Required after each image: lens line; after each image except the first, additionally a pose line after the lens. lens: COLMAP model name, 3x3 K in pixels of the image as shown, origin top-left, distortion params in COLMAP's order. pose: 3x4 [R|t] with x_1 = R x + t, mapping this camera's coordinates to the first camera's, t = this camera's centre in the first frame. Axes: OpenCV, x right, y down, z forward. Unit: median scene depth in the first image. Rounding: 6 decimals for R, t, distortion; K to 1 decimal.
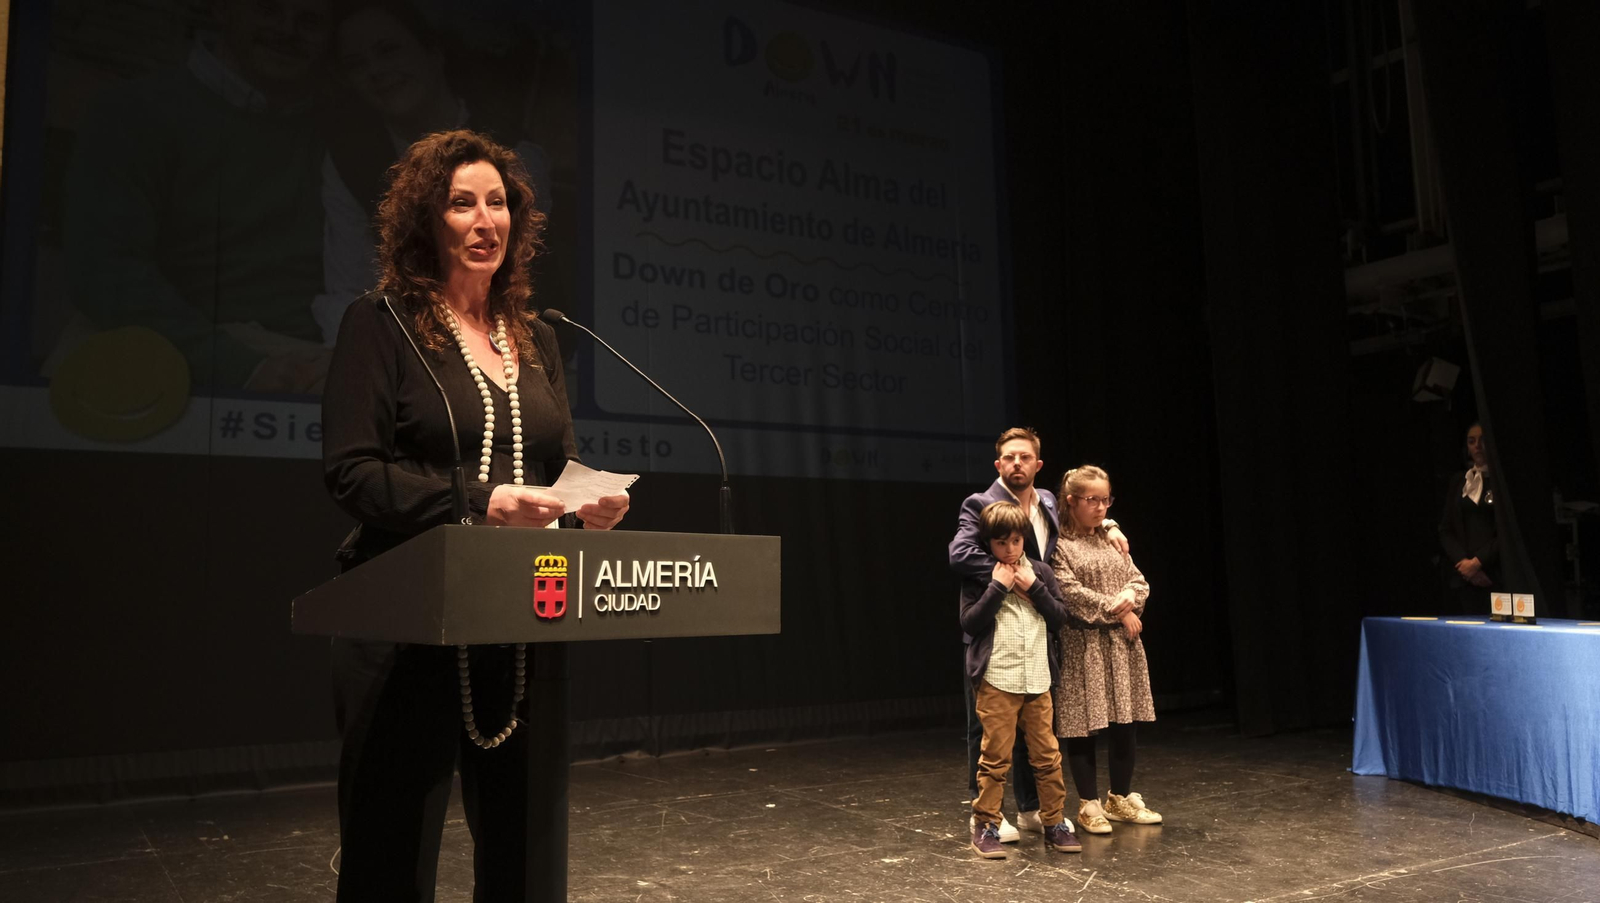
lens RADIAL K [[1292.2, 0, 800.0], [0, 1292.2, 451.5], [0, 0, 1]] dist [-0.002614, -0.028926]
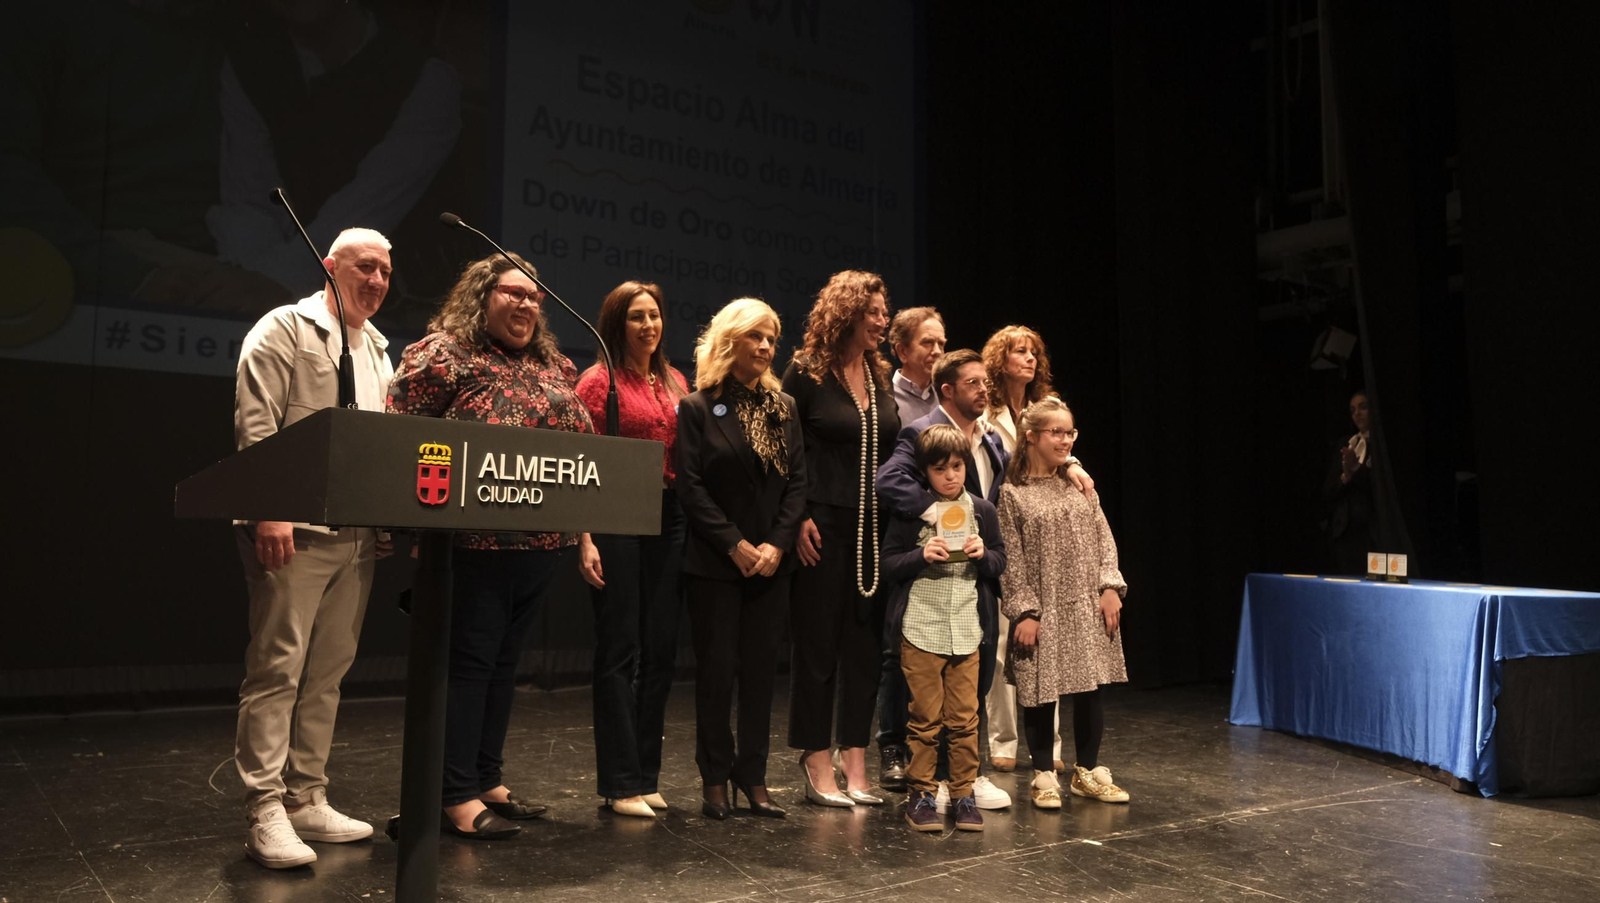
lens RADIAL K [[1319.5, 0, 804.3], [0, 1319.5, 445.8], [0, 0, 1]] dist [-0.022362, 0.008717]
pose [[0.996809, 0.039912, 0.069131, 0.010231], [-0.042010, 0.998691, 0.029165, 0.014827], [-0.067877, -0.031976, 0.997181, -0.024081]]
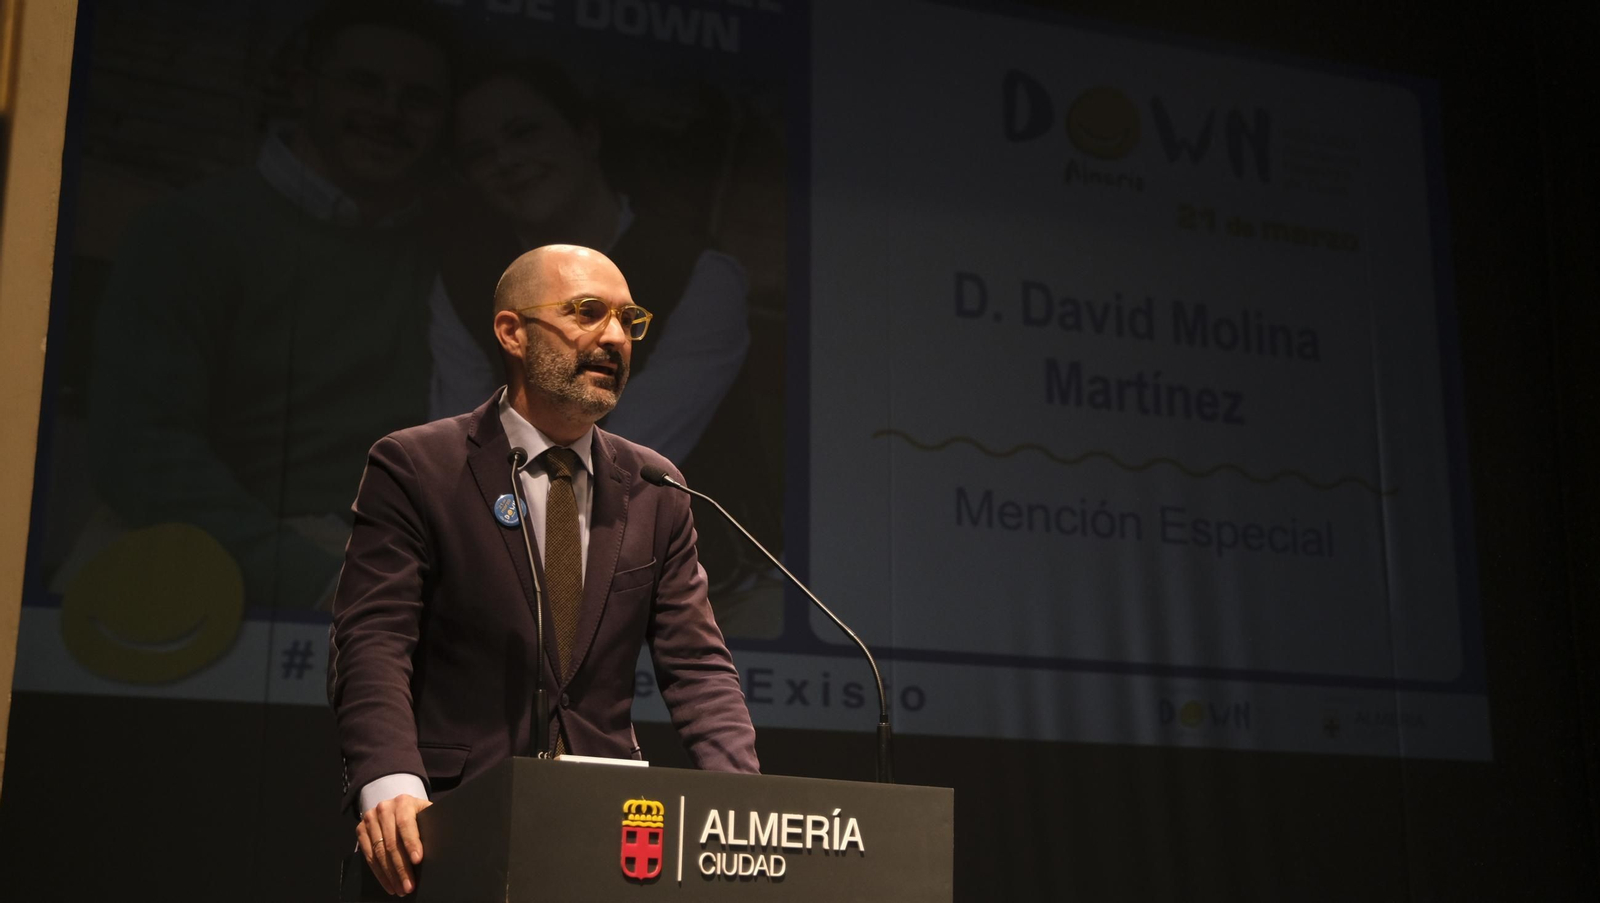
lens RADIAL K [[2097.5, 0, 800.0], [0, 2097.5, 451.5], [0, 0, 1]] dist [0.010952, 0.066465]
pose [[0.982709, -0.017448, -0.184334, 0.055967], [-0.005888, 0.992102, -0.125294, 0.010711], [0.185065, 0.124213, 0.974845, -0.107228]]
